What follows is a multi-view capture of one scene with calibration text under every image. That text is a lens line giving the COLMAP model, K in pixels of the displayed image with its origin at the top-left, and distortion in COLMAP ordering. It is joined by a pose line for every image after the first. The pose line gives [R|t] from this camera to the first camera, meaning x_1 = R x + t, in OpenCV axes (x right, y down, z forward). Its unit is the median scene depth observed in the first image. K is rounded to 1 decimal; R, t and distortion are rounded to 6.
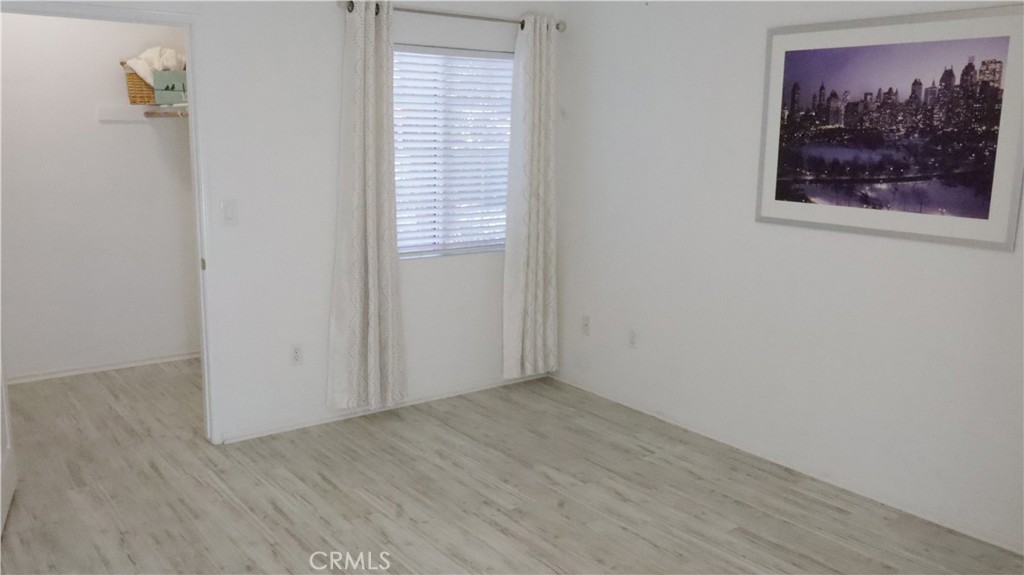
lens RADIAL K [[849.9, 0, 508.9], [0, 849.9, 288.6], [0, 0, 1]] dist [-0.008713, 0.008518]
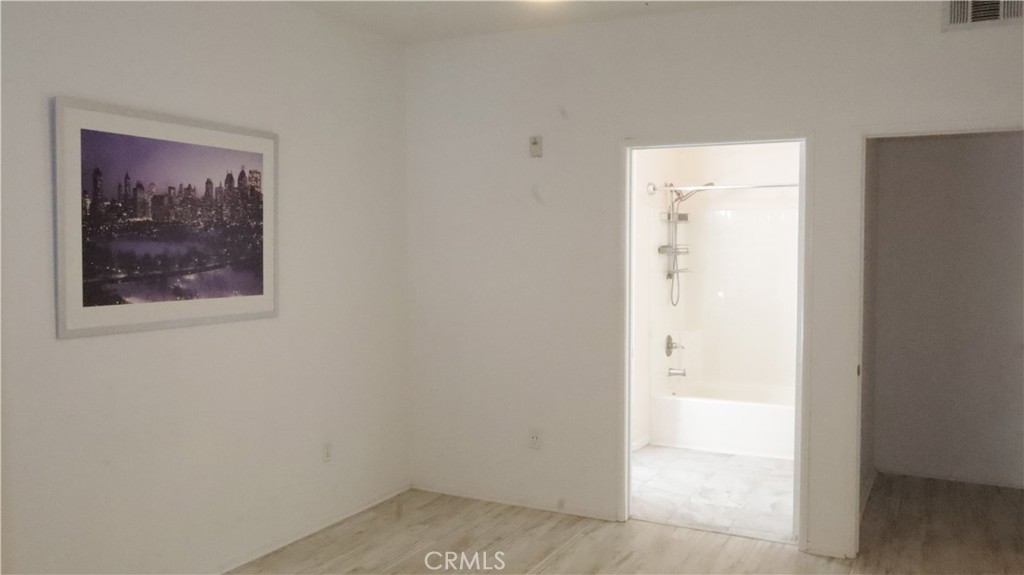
lens RADIAL K [[849.9, 0, 508.9], [0, 849.9, 288.6], [0, 0, 1]] dist [-0.008713, 0.008518]
pose [[-0.433538, -0.059712, 0.899155, -0.436023], [0.161041, 0.976606, 0.142503, -0.126388], [-0.886629, 0.206581, -0.413779, 0.715177]]
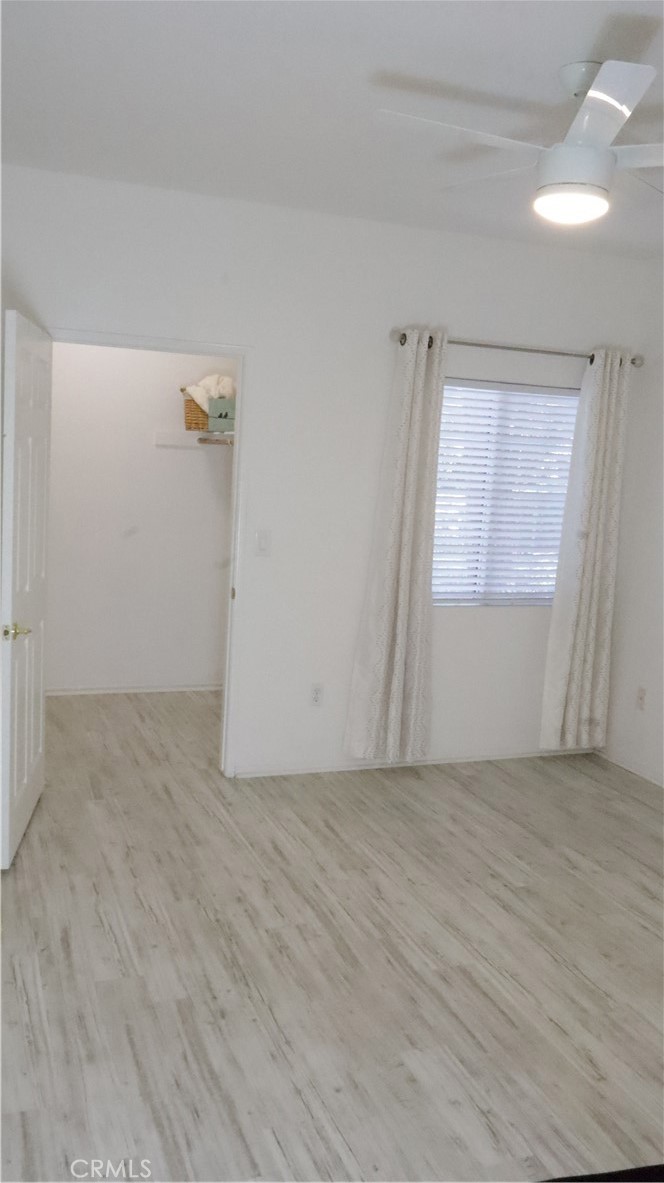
lens RADIAL K [[981.8, 0, 332.0], [0, 981.8, 591.5], [0, 0, 1]] dist [-0.008713, 0.008518]
pose [[0.960119, 0.078580, -0.268321, 0.070652], [-0.093037, 0.994794, -0.041577, 0.007463], [0.263657, 0.064883, 0.962432, -0.090747]]
